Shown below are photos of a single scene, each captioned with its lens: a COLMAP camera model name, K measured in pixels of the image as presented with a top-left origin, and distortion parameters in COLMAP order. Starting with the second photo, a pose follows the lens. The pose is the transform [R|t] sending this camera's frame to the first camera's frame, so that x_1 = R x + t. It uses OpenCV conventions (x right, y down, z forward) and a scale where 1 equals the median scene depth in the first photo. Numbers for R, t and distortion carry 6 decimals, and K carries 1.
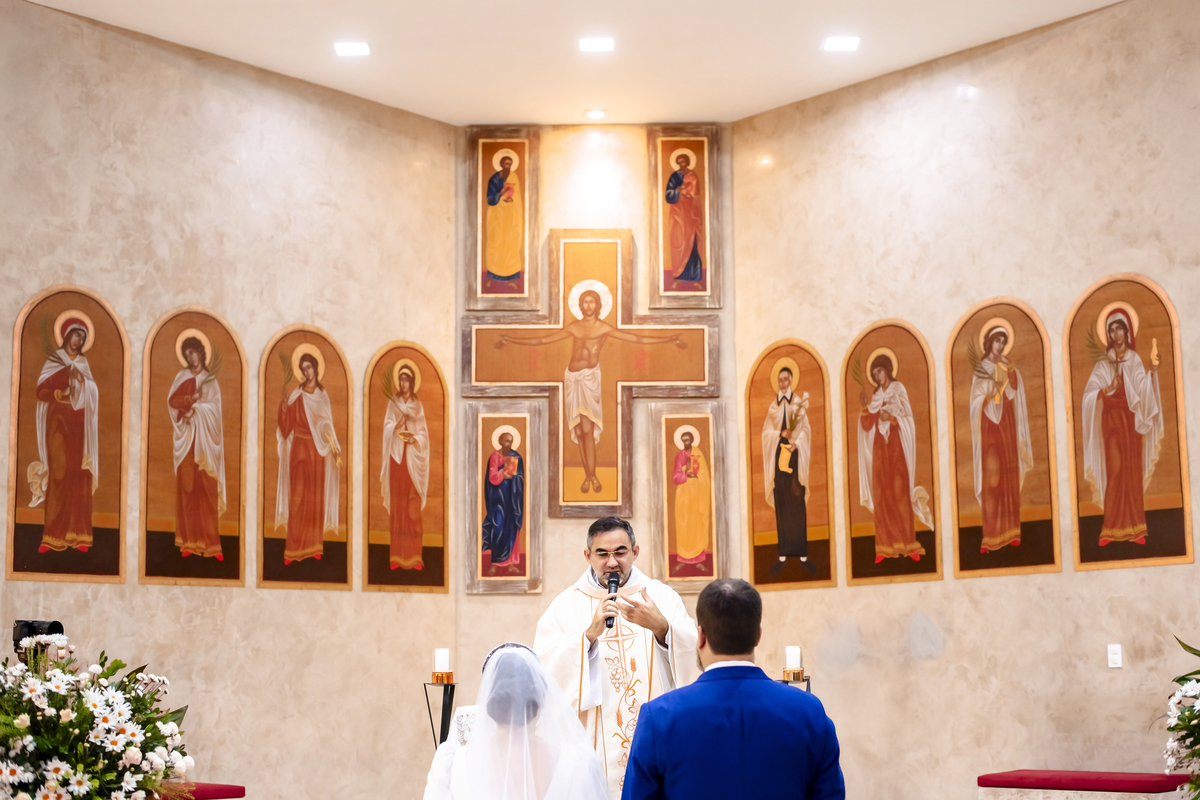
lens RADIAL K [[1808.5, 0, 616.2], [0, 1808.5, 399.7], [0, 0, 1]] dist [-0.101242, 0.002175]
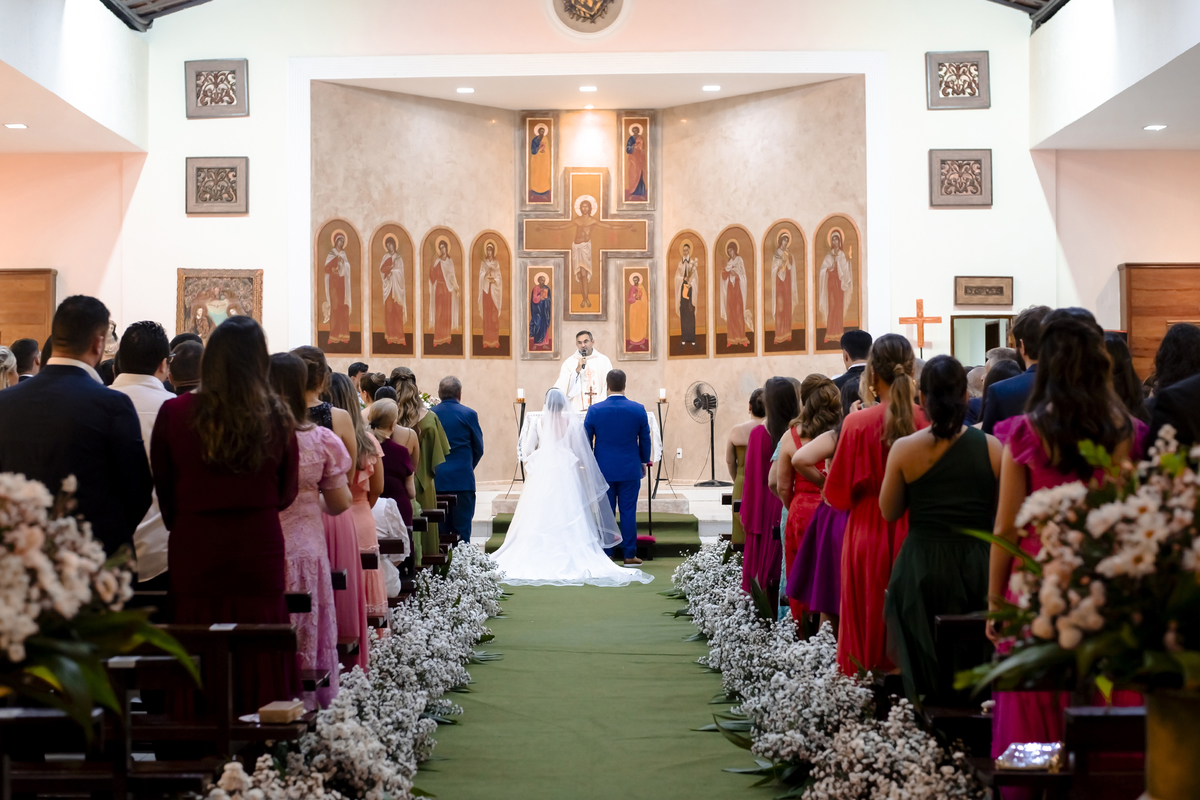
lens RADIAL K [[1808.5, 0, 616.2], [0, 1808.5, 399.7], [0, 0, 1]] dist [-0.101242, 0.002175]
pose [[0.999946, 0.006784, -0.007844, 0.036137], [-0.005572, 0.989370, 0.145312, -0.138579], [0.008746, -0.145260, 0.989355, -0.967927]]
